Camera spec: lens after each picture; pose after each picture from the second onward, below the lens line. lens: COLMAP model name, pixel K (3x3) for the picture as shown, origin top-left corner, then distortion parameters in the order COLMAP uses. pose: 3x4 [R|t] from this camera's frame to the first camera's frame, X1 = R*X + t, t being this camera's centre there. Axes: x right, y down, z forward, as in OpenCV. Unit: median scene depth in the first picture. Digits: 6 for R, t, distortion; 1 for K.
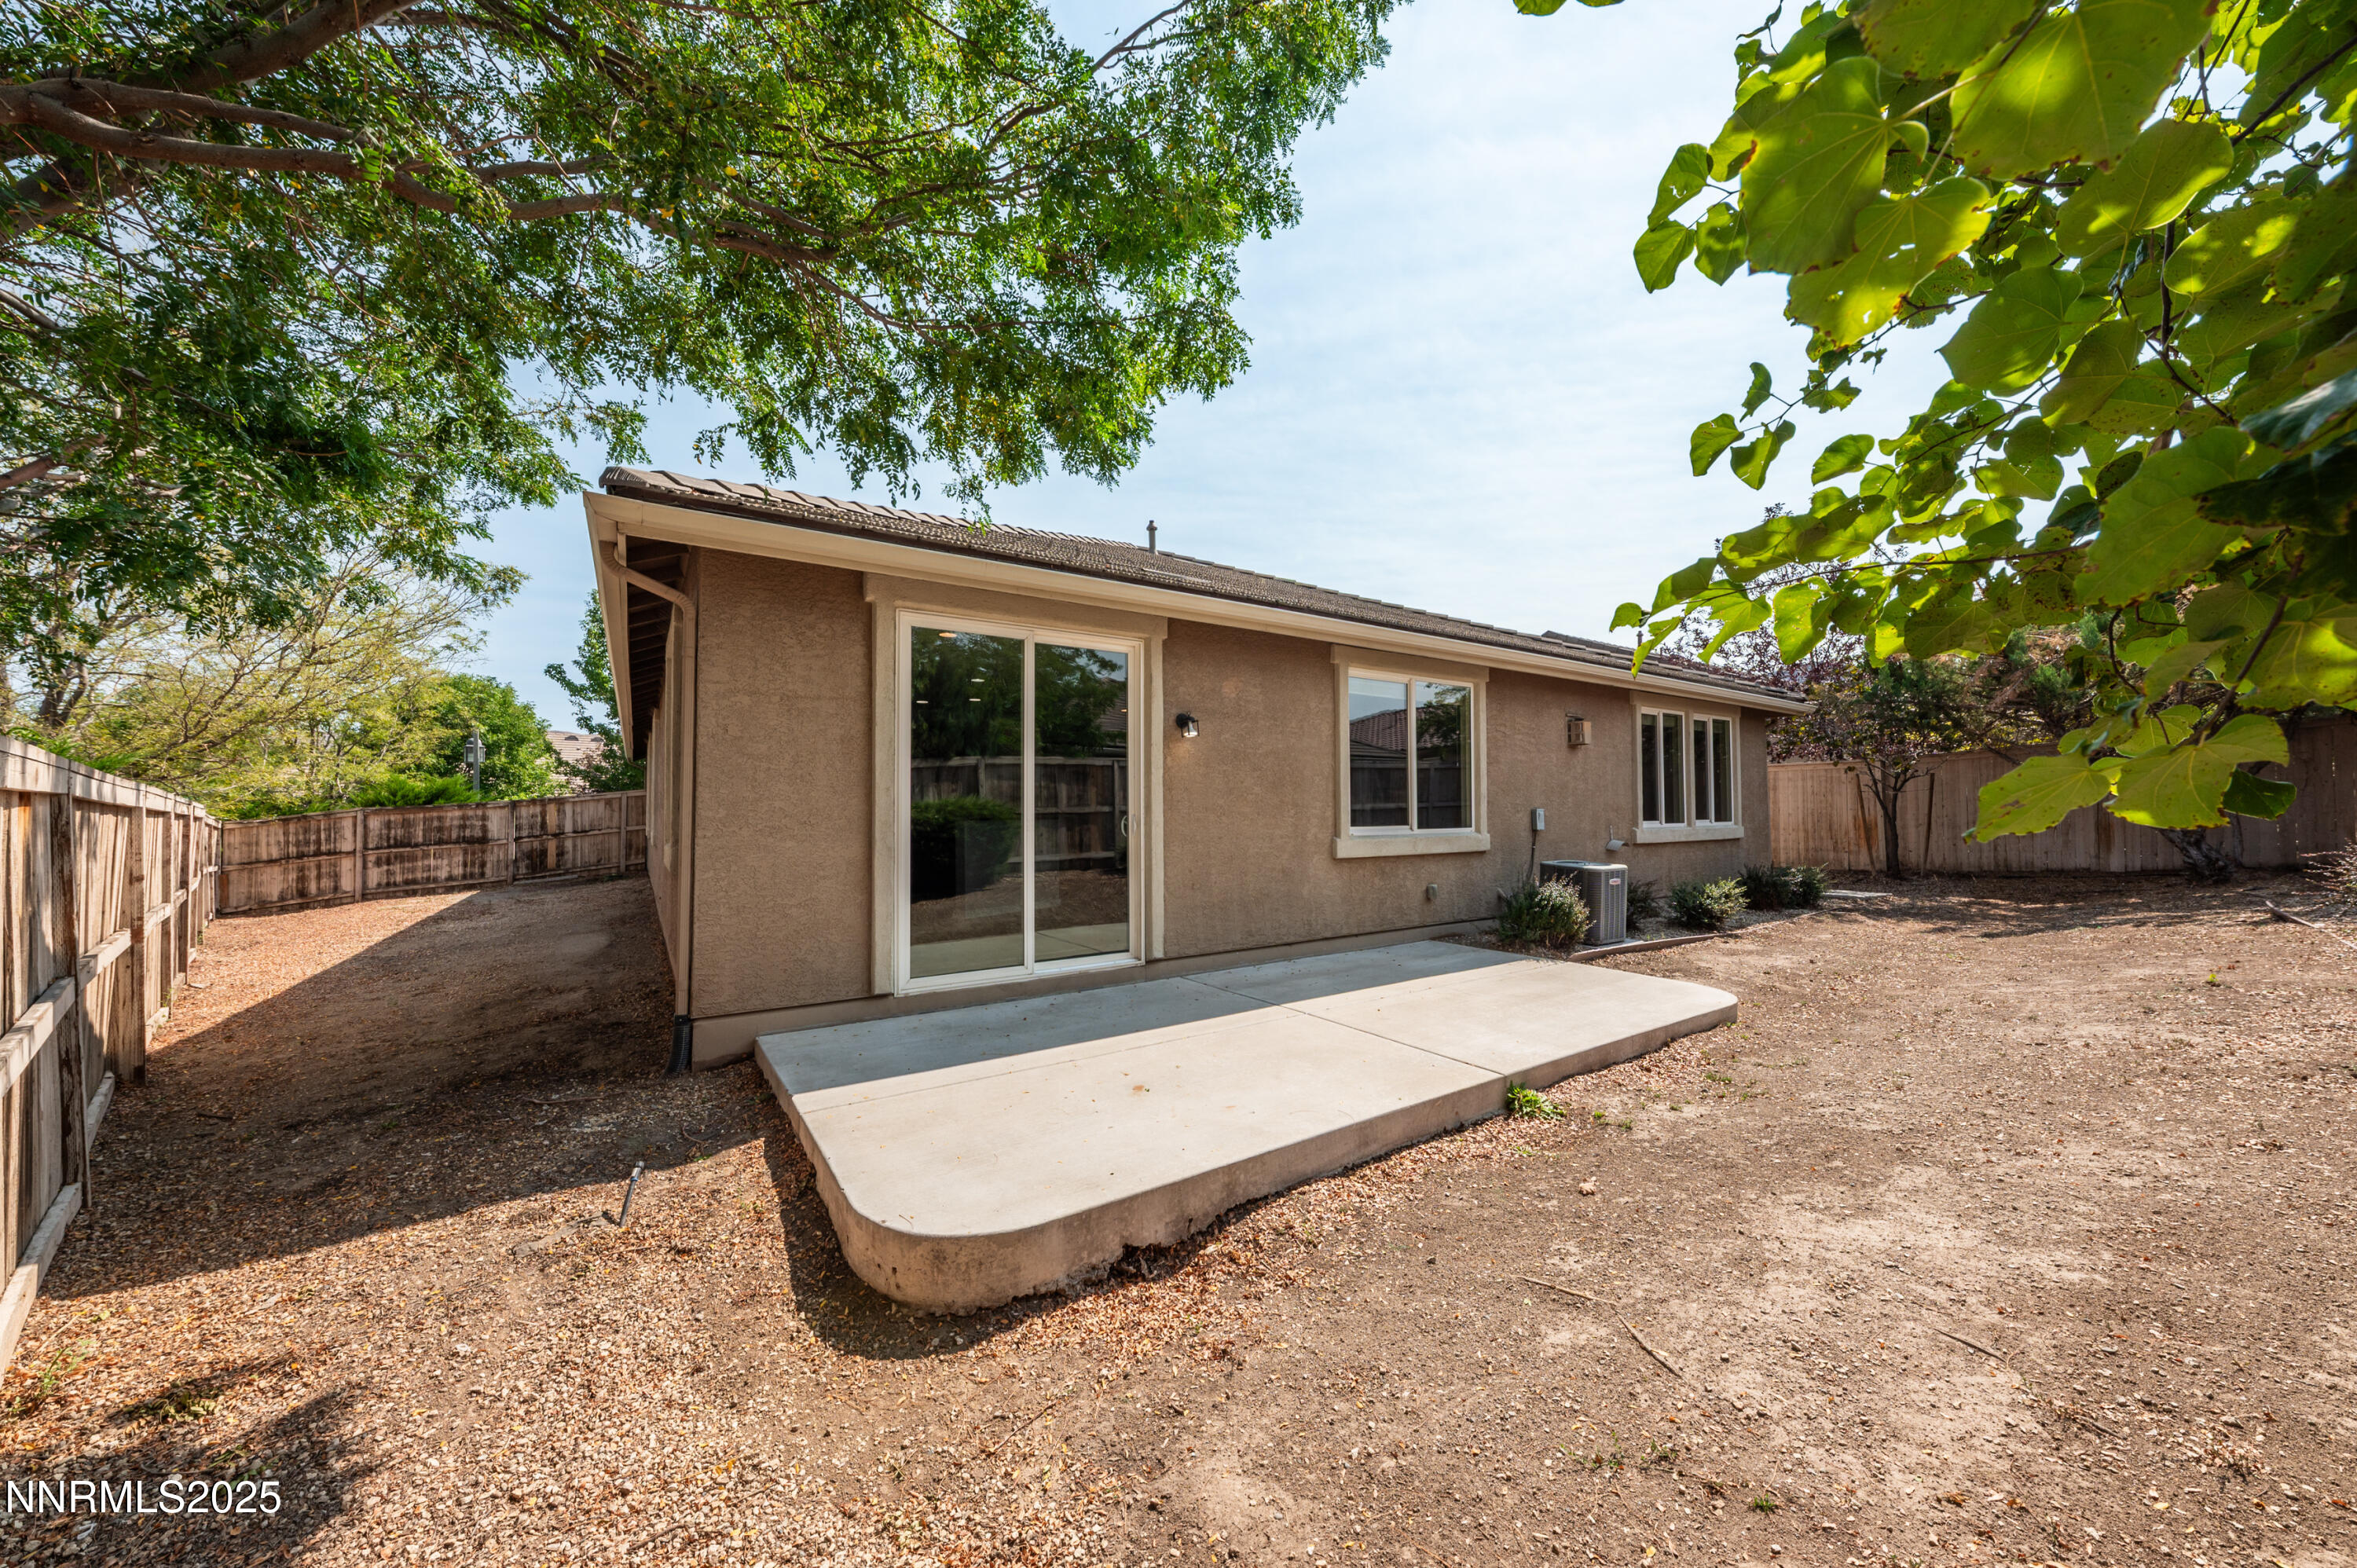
lens RADIAL K [[823.5, 0, 1170.0], [0, 823.5, 772.6], [0, 0, 1]] dist [0.008247, -0.002998]
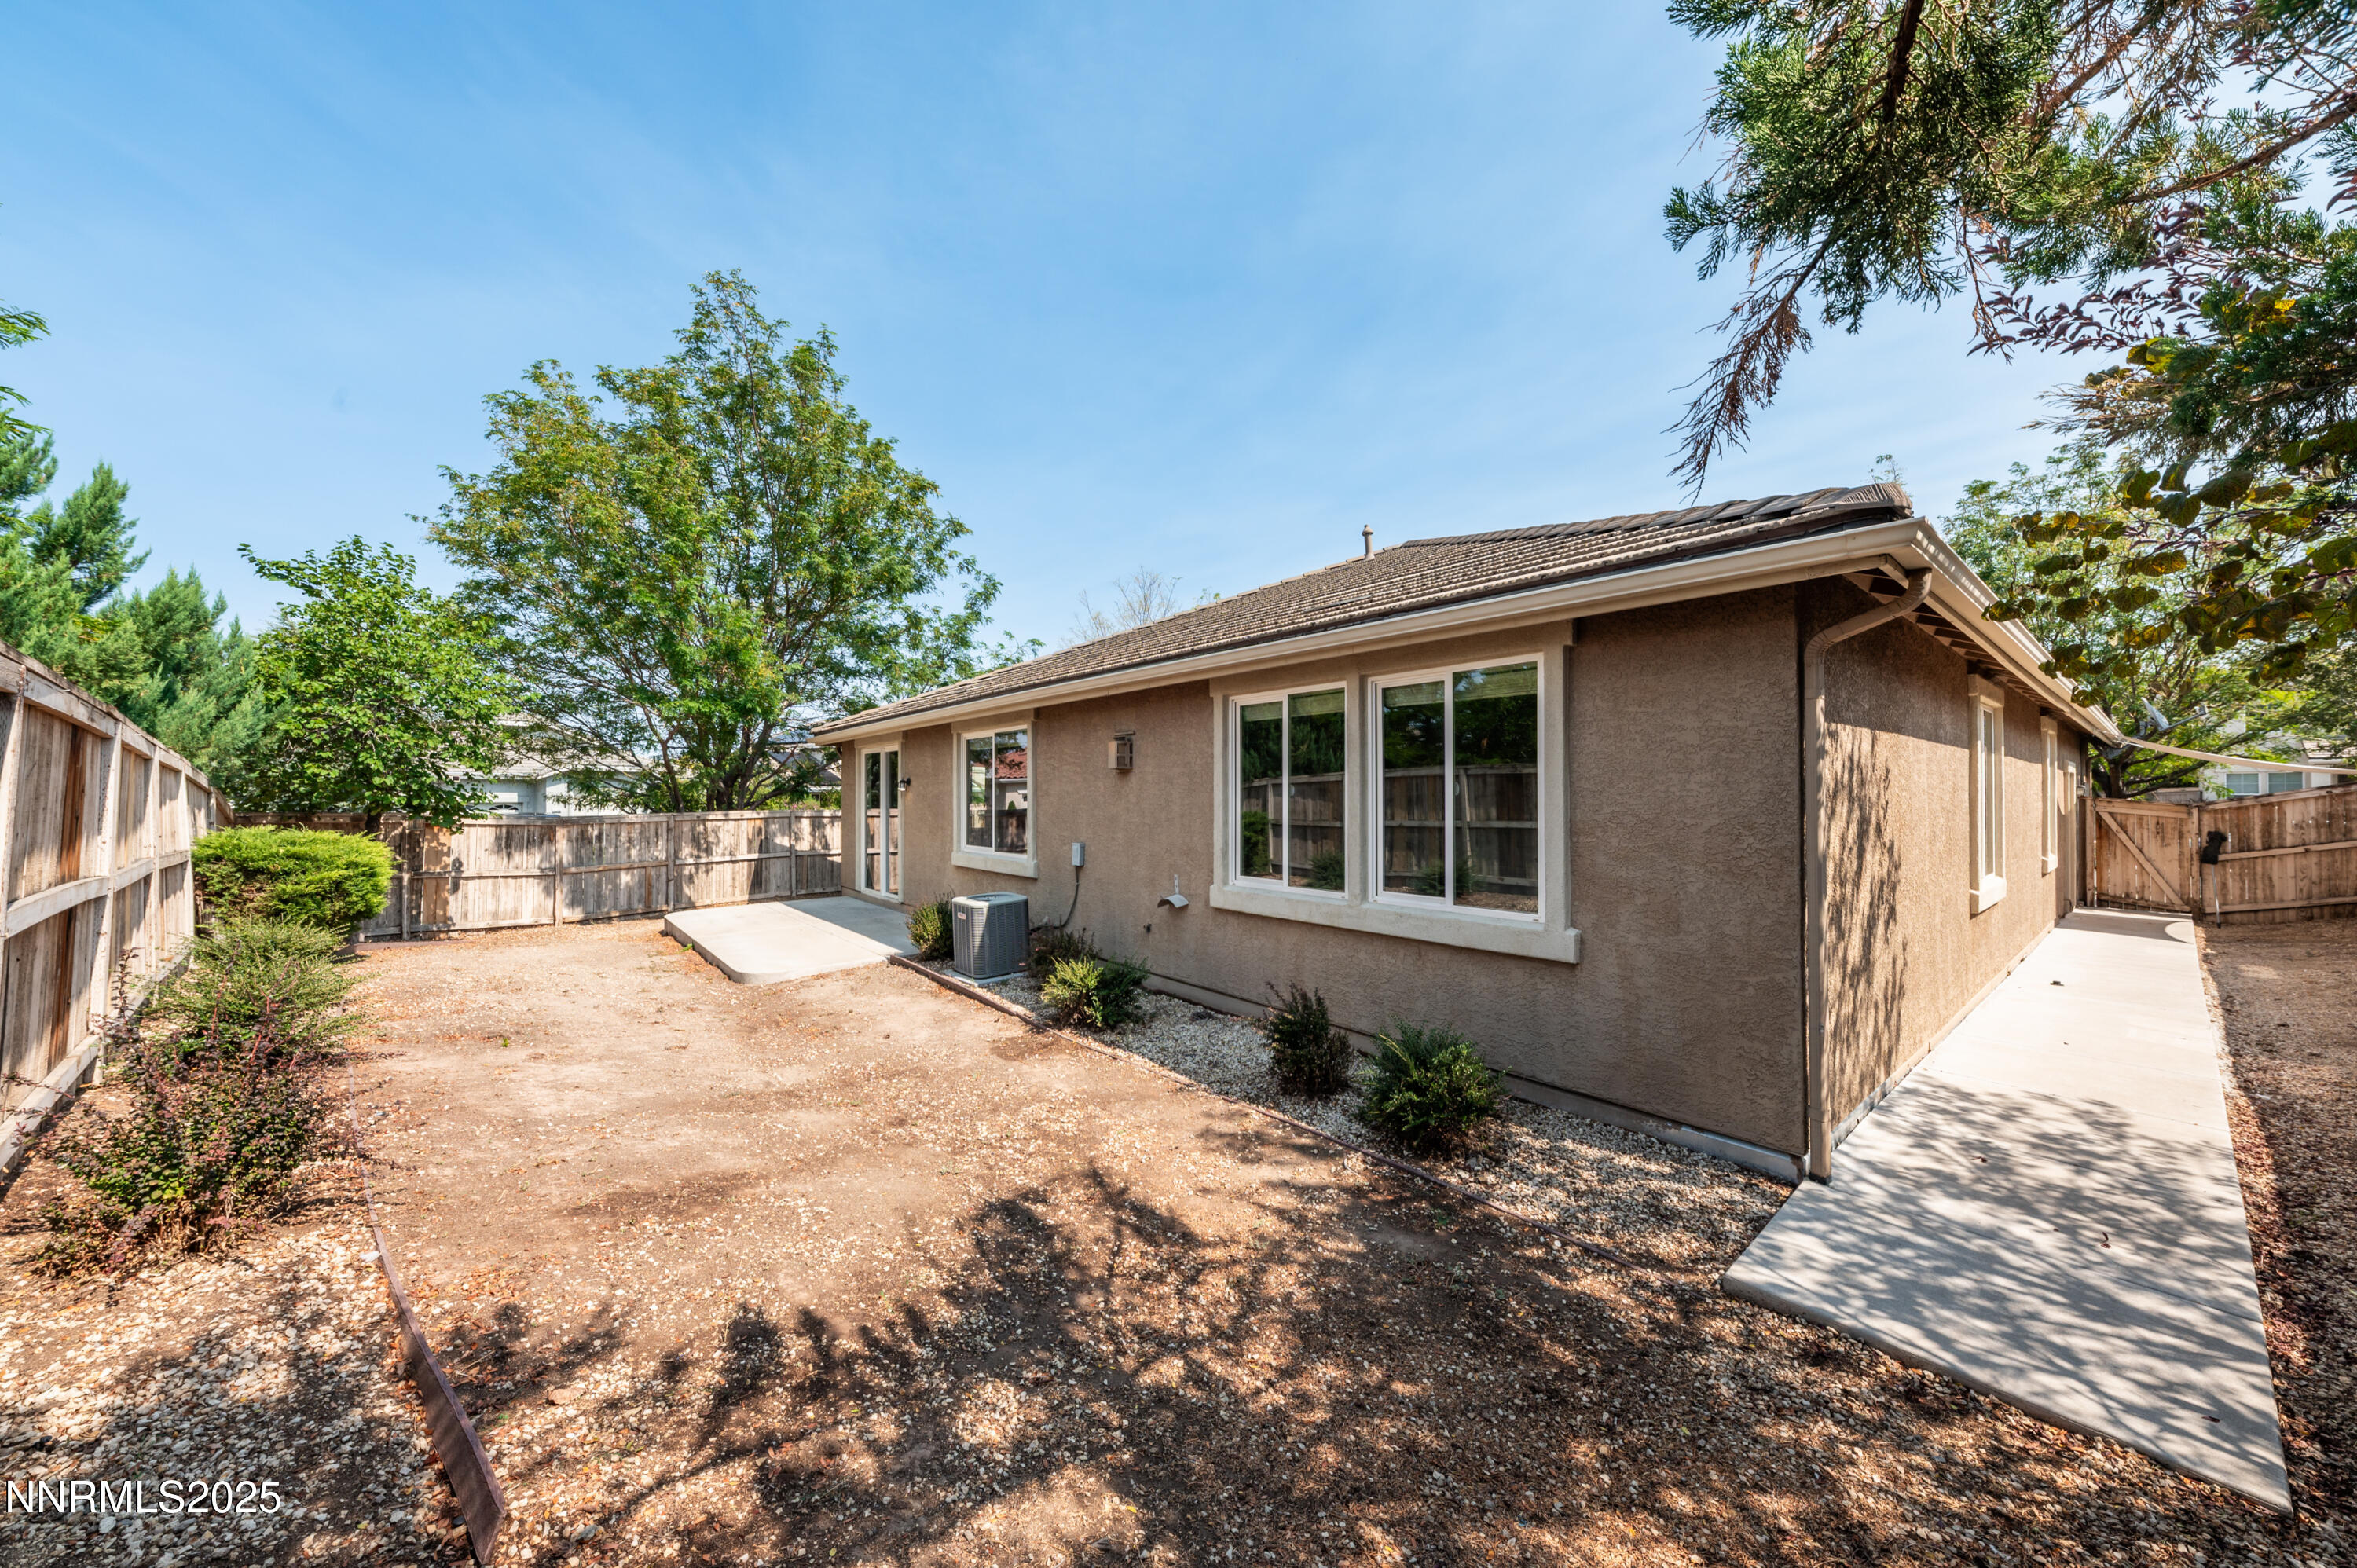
lens RADIAL K [[823.5, 0, 1170.0], [0, 823.5, 772.6], [0, 0, 1]] dist [0.008247, -0.002998]
pose [[0.105198, -0.023656, -0.994170, 0.990634], [0.039325, 0.999034, -0.019611, -0.009309], [0.993673, -0.037033, 0.106027, 0.724446]]
